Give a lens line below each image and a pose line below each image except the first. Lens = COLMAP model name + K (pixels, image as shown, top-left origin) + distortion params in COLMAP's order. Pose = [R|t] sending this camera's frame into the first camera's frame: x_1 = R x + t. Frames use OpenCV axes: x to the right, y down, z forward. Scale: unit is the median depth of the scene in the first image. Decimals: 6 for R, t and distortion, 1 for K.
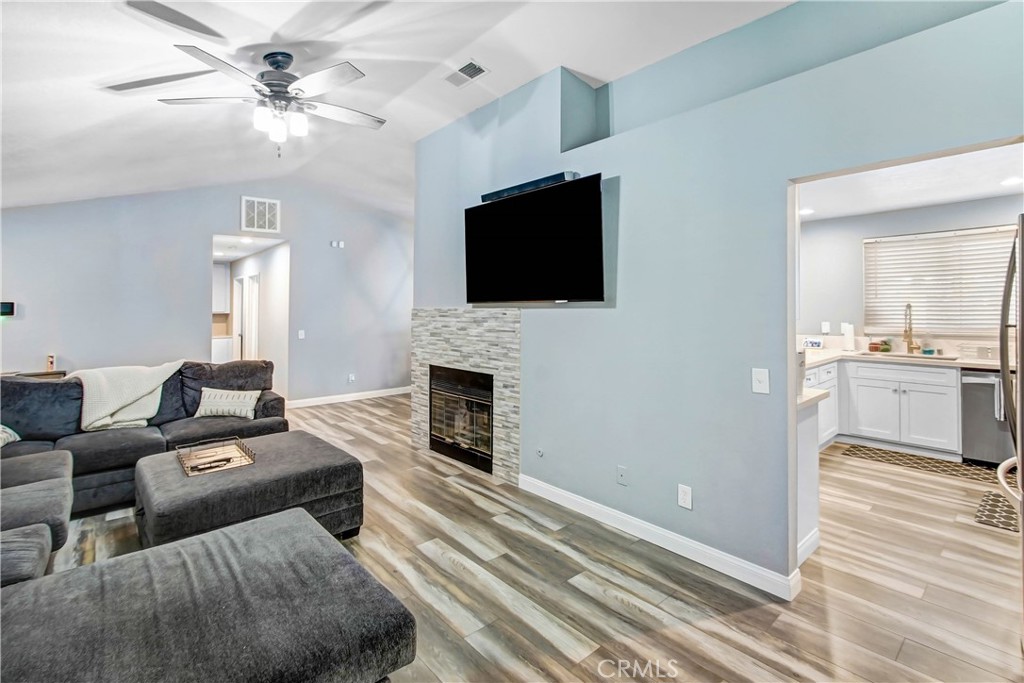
lens RADIAL K [[463.9, 0, 522.0], [0, 463.9, 300.7], [0, 0, 1]] dist [-0.002853, -0.000418]
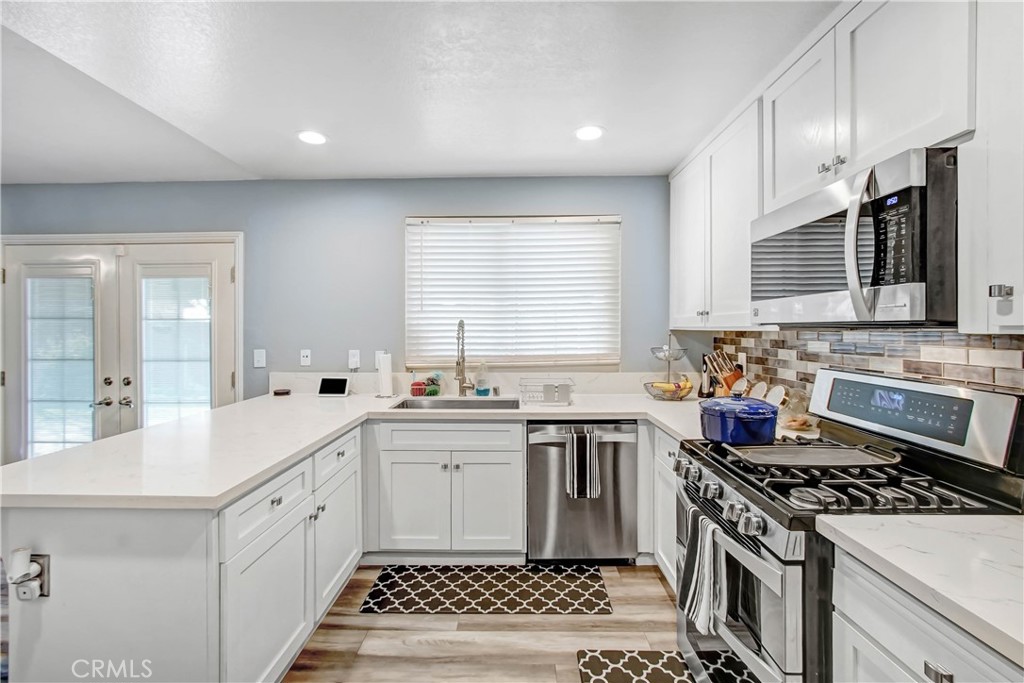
lens RADIAL K [[463.9, 0, 510.5], [0, 463.9, 335.8], [0, 0, 1]] dist [-0.002853, -0.000418]
pose [[0.675138, -0.006726, 0.737661, 1.549904], [-0.010185, 0.999778, 0.018438, 0.059708], [-0.737621, -0.019961, 0.674920, 1.966276]]
